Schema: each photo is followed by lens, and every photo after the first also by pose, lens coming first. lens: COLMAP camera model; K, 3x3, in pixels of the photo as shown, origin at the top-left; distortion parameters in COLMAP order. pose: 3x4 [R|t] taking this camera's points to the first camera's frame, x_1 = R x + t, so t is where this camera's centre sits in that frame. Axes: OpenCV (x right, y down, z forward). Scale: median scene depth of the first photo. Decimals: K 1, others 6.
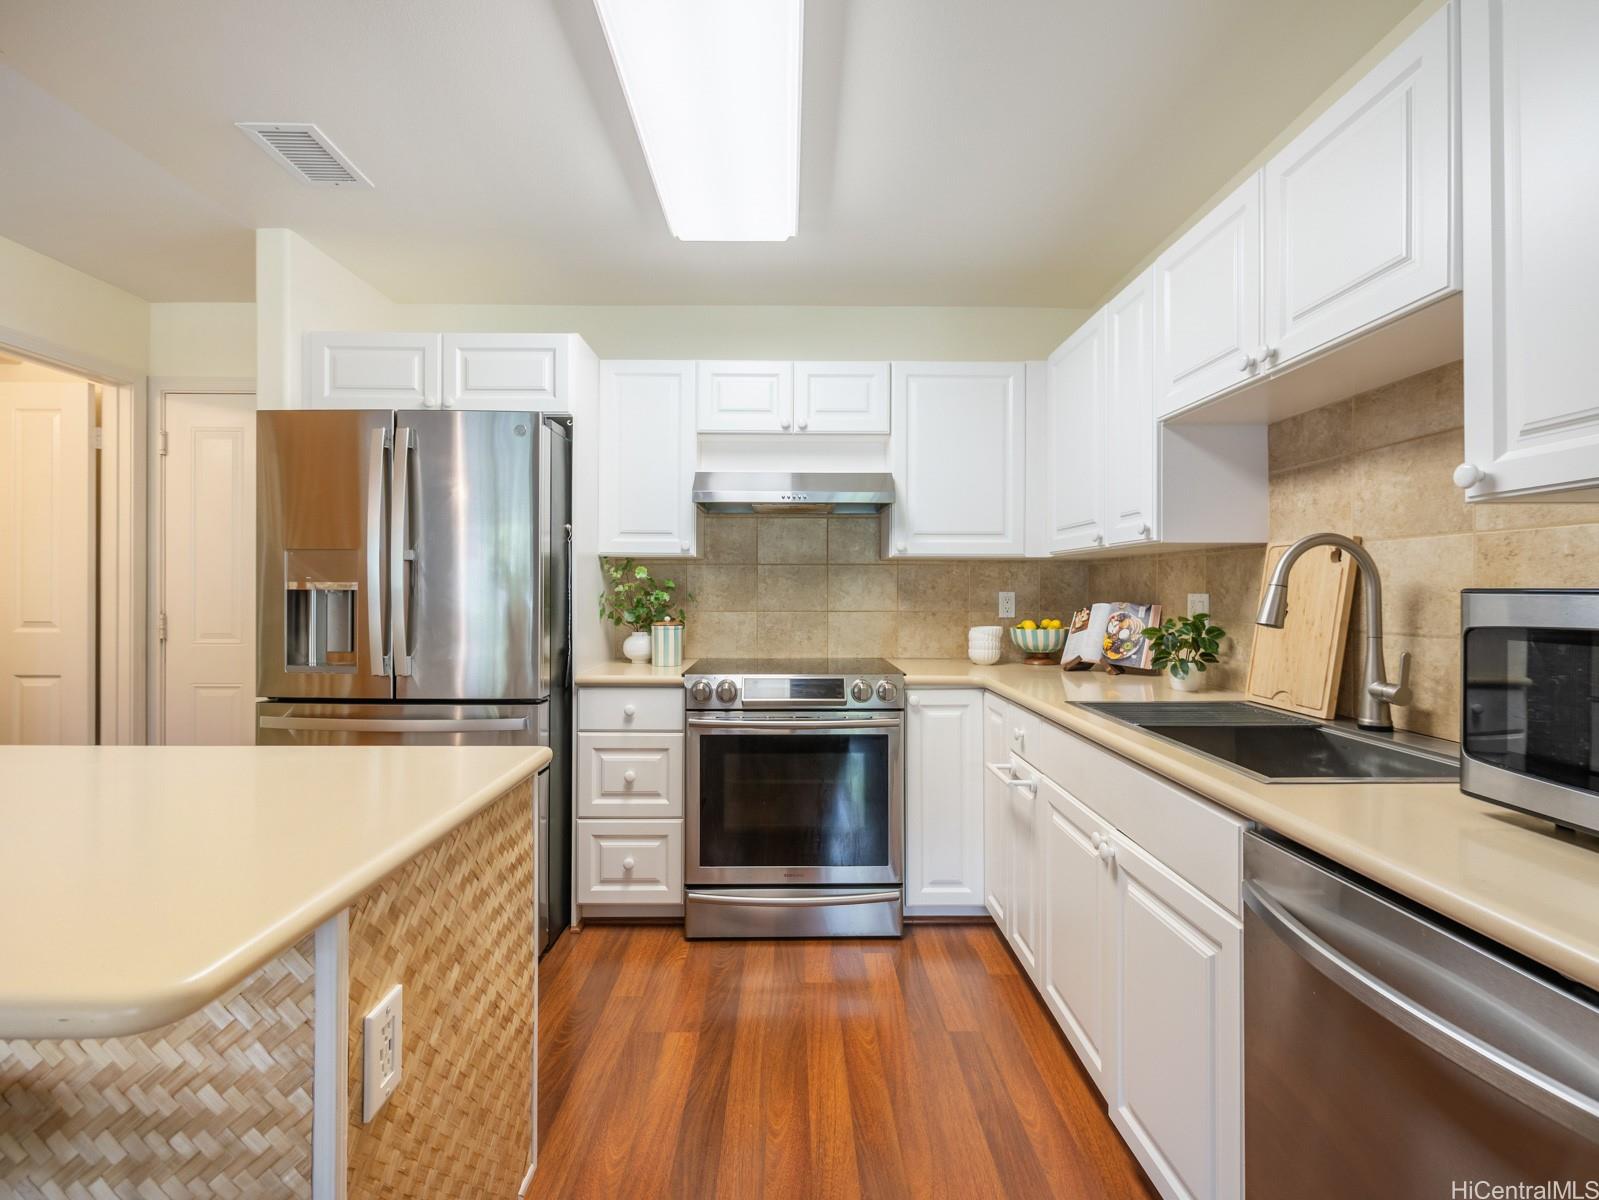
lens RADIAL K [[740.6, 0, 799.5], [0, 740.6, 600.0], [0, 0, 1]] dist [0.000250, 0.000020]
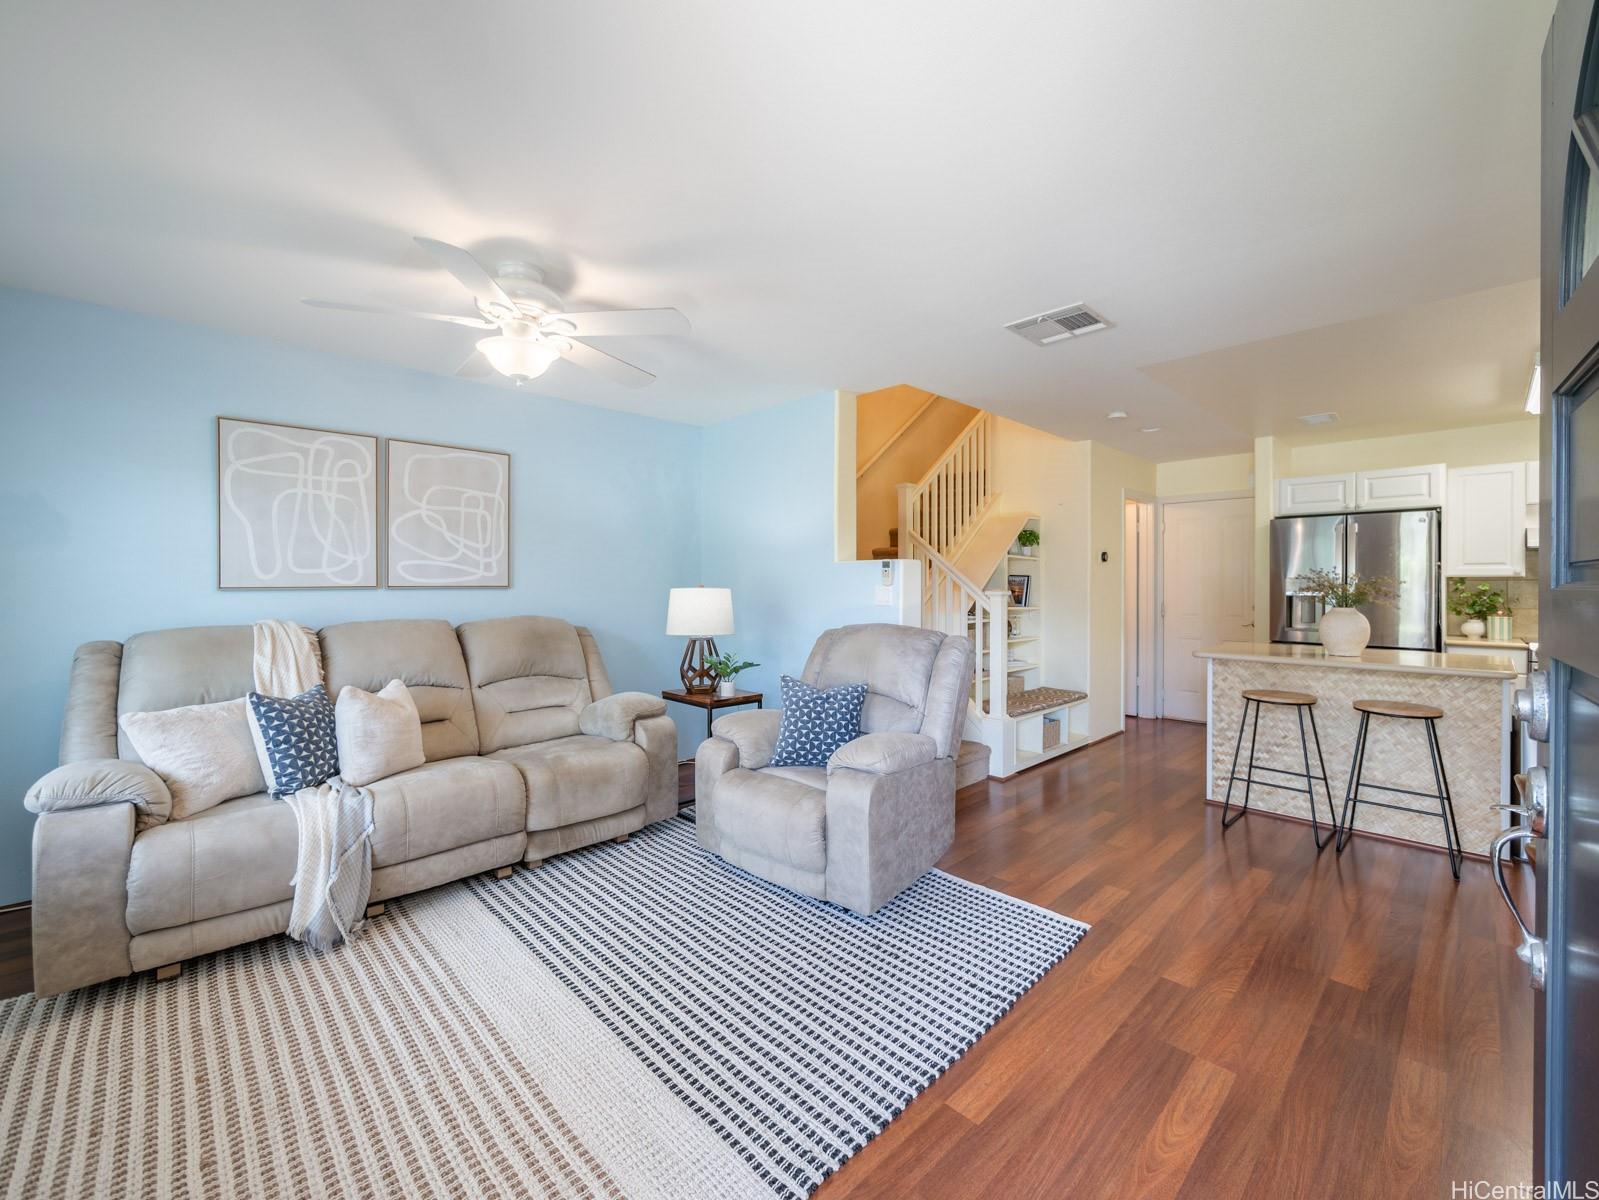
lens RADIAL K [[668.3, 0, 804.9], [0, 668.3, 589.0], [0, 0, 1]] dist [-0.000933, -0.000006]
pose [[0.688931, 0.001995, -0.724824, -0.170757], [-0.008804, 0.999945, -0.005616, -0.006549], [0.724774, 0.010251, 0.688911, -1.282045]]
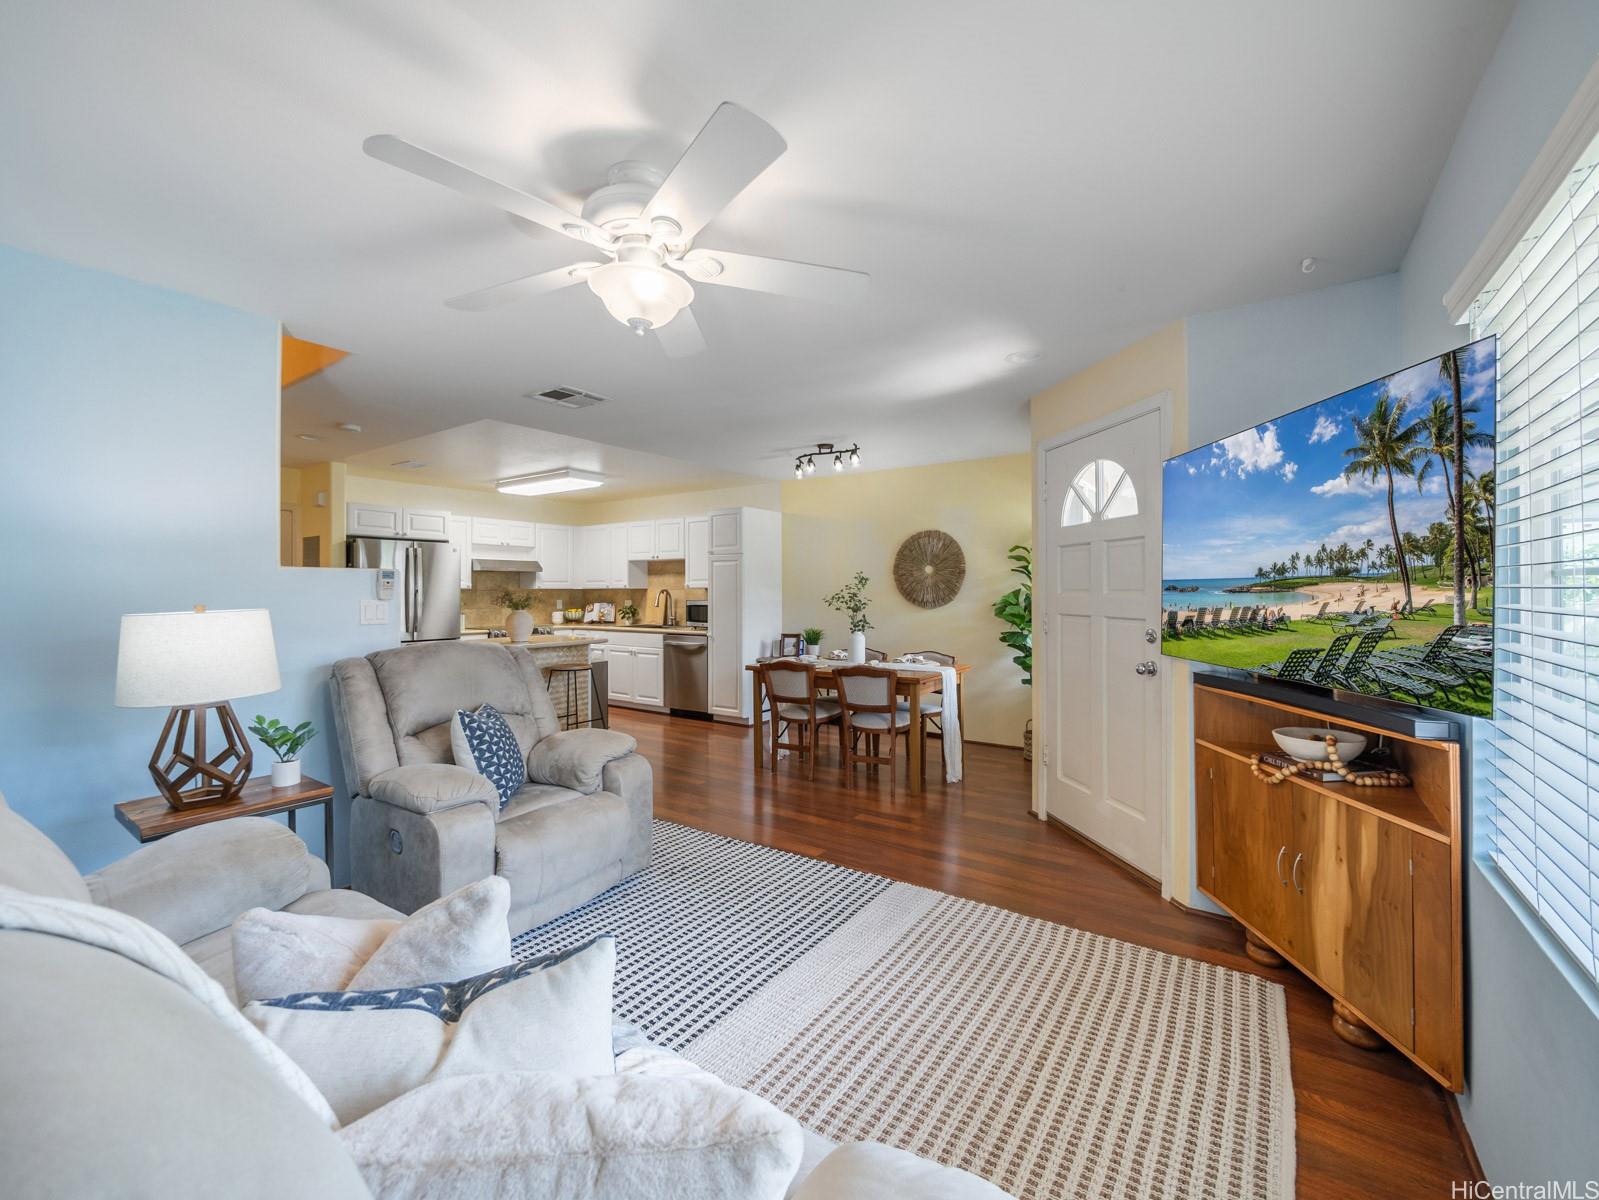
lens RADIAL K [[668.3, 0, 804.9], [0, 668.3, 589.0], [0, 0, 1]] dist [-0.000933, -0.000006]
pose [[0.576282, -0.001478, 0.817250, -1.467607], [0.014832, 0.999853, -0.008650, -0.018676], [-0.817116, 0.017106, 0.576219, -1.450590]]
